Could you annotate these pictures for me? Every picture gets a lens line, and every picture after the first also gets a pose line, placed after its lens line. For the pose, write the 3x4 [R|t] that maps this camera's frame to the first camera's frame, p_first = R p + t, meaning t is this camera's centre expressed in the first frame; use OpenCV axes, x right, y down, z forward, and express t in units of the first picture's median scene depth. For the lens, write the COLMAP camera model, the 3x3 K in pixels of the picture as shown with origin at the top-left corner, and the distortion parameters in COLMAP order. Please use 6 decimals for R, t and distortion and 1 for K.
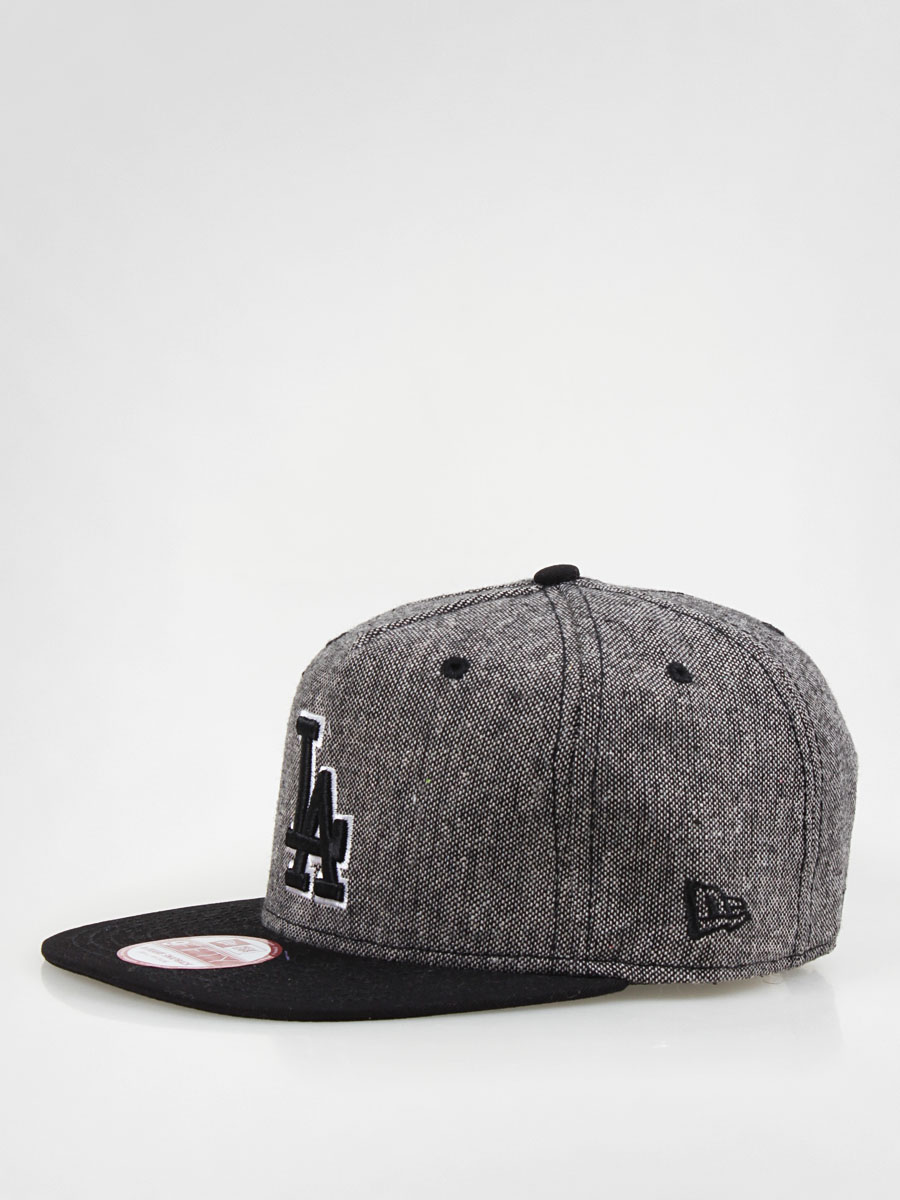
lens RADIAL K [[2987.2, 0, 449.7], [0, 2987.2, 600.3], [0, 0, 1]] dist [0.014981, 0.000000]
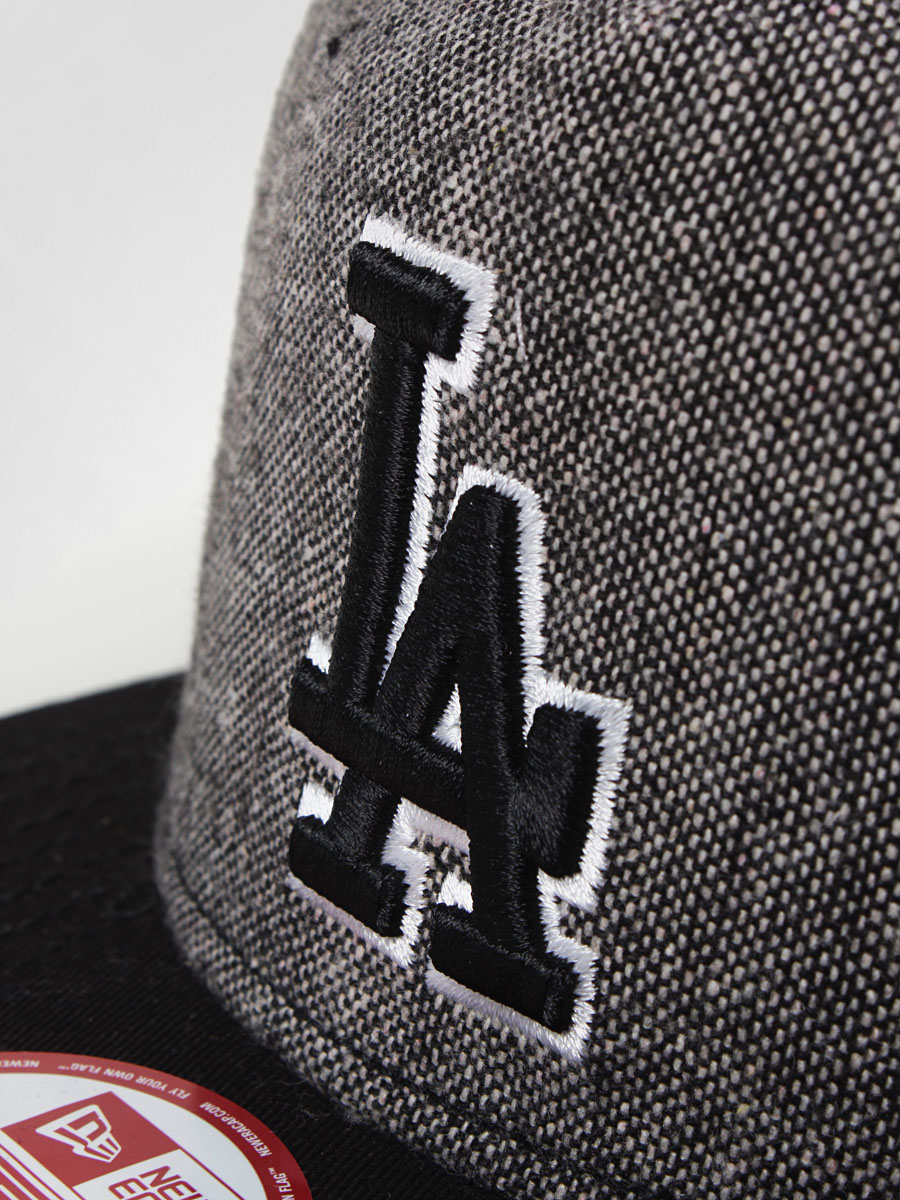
lens RADIAL K [[2987.2, 0, 449.9], [0, 2987.2, 597.6], [0, 0, 1]] dist [0.014981, 0.000000]
pose [[0.990056, 0.002577, 0.140648, -0.080435], [-0.041955, 0.959739, 0.277744, -0.002703], [-0.134270, -0.280883, 0.950303, 0.773586]]
